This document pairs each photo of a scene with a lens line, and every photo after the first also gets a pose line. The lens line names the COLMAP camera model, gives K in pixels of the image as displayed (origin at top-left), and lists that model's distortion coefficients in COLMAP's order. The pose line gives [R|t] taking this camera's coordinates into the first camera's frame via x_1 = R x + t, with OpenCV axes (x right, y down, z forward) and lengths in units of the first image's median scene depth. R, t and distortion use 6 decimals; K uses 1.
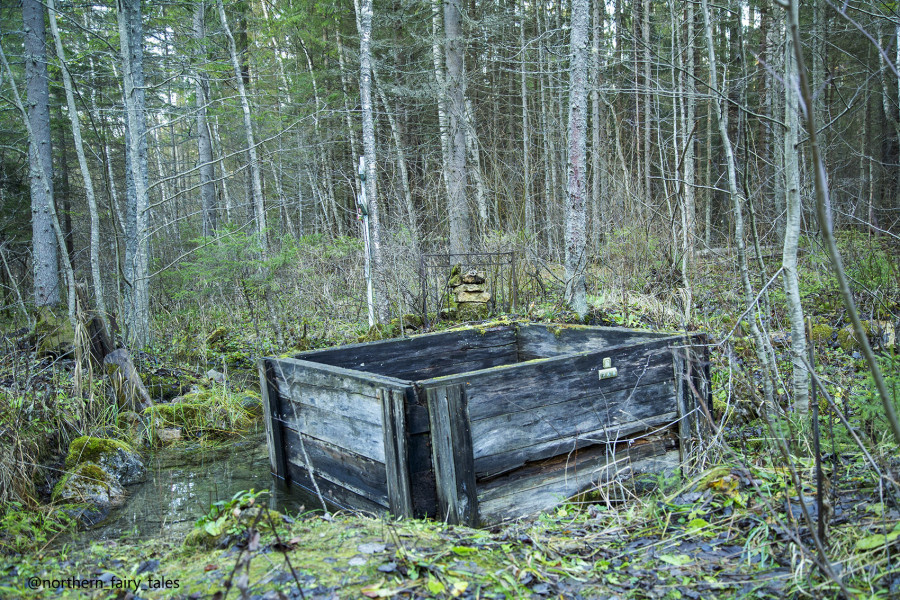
lens RADIAL K [[1059.1, 0, 450.0], [0, 1059.1, 300.0], [0, 0, 1]] dist [0.086613, 0.003500]
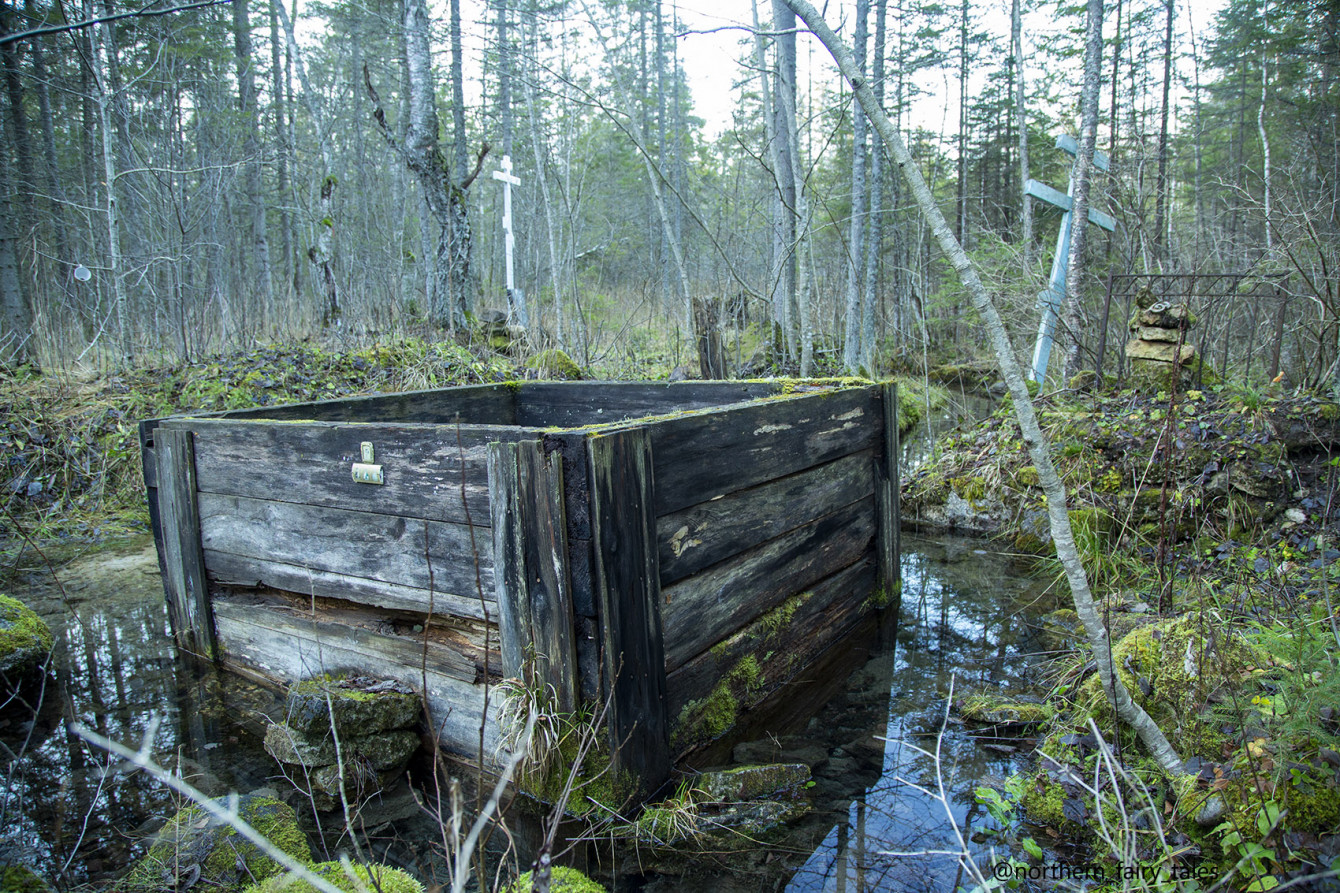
lens RADIAL K [[924.3, 0, 670.0], [0, 924.3, 446.5], [0, 0, 1]] dist [-0.104071, 0.001383]
pose [[0.402609, 0.175821, -0.898328, 0.569850], [-0.067338, 0.984410, 0.162490, -0.020571], [0.912892, -0.004928, 0.408172, 0.938041]]
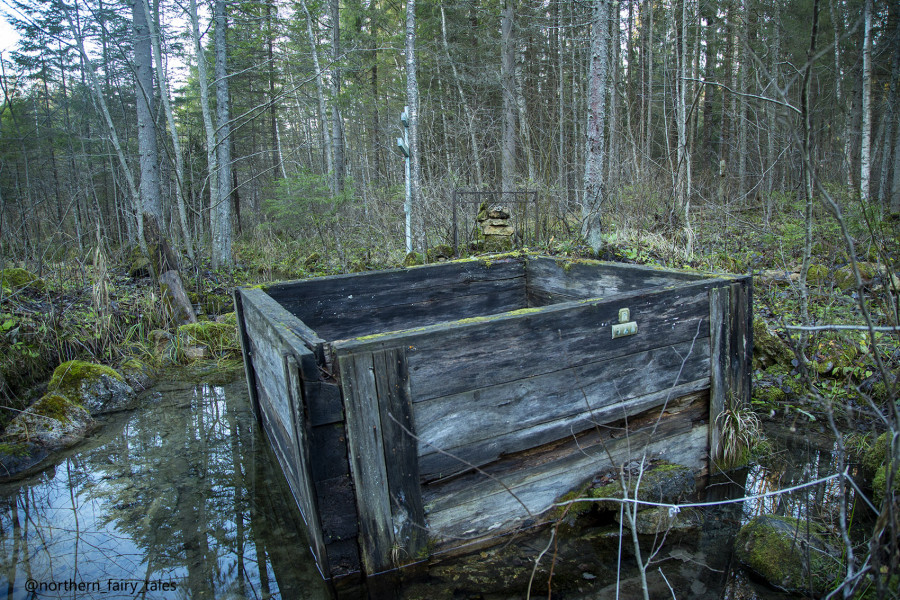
lens RADIAL K [[620.8, 0, 450.0], [0, 620.8, 300.0], [0, 0, 1]] dist [-0.104071, 0.001383]
pose [[0.993378, 0.033195, -0.109988, 0.074420], [-0.022176, 0.994747, 0.099931, 0.009373], [0.112728, -0.096831, 0.988897, 0.562154]]
